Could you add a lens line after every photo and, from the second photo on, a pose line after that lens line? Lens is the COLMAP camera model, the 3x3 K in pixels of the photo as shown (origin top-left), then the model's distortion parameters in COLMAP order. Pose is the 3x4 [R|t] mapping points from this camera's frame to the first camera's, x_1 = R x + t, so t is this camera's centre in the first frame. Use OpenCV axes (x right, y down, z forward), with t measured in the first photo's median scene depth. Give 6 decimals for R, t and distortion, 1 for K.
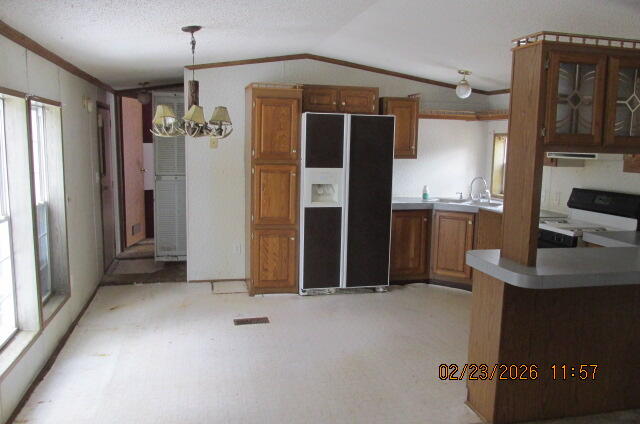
lens RADIAL K [[532.6, 0, 318.8], [0, 532.6, 212.0], [0, 0, 1]] dist [-0.035314, 0.003637]
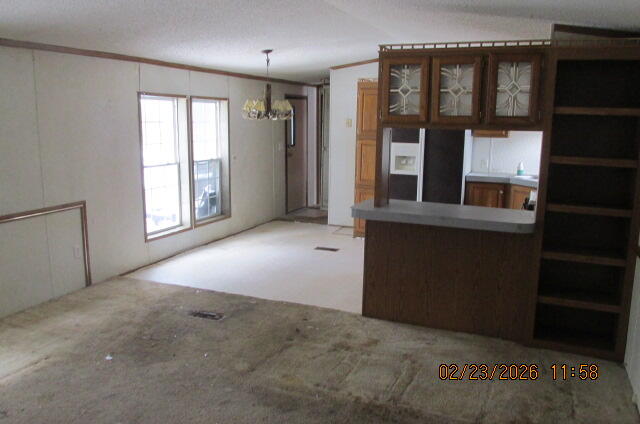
lens RADIAL K [[532.6, 0, 318.6], [0, 532.6, 208.5], [0, 0, 1]] dist [-0.035314, 0.003637]
pose [[0.807614, 0.092381, -0.582430, 0.583856], [-0.077483, 0.995714, 0.050494, 0.023480], [0.584599, 0.004349, 0.811311, -0.143279]]
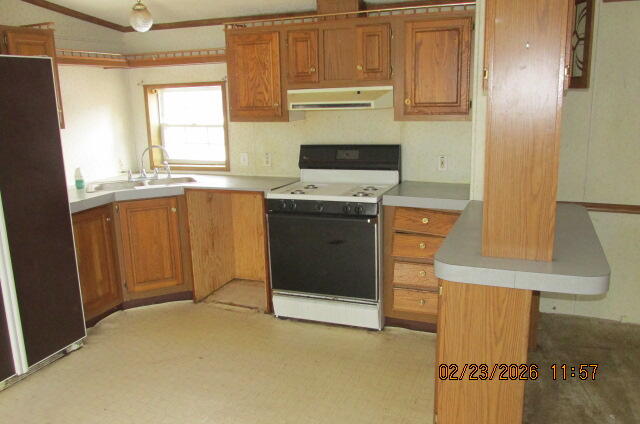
lens RADIAL K [[532.6, 0, 322.4], [0, 532.6, 209.1], [0, 0, 1]] dist [-0.035314, 0.003637]
pose [[0.572639, -0.208702, 0.792798, -0.176773], [0.147783, 0.977490, 0.150578, -0.061839], [-0.806378, 0.030936, 0.590591, 0.427445]]
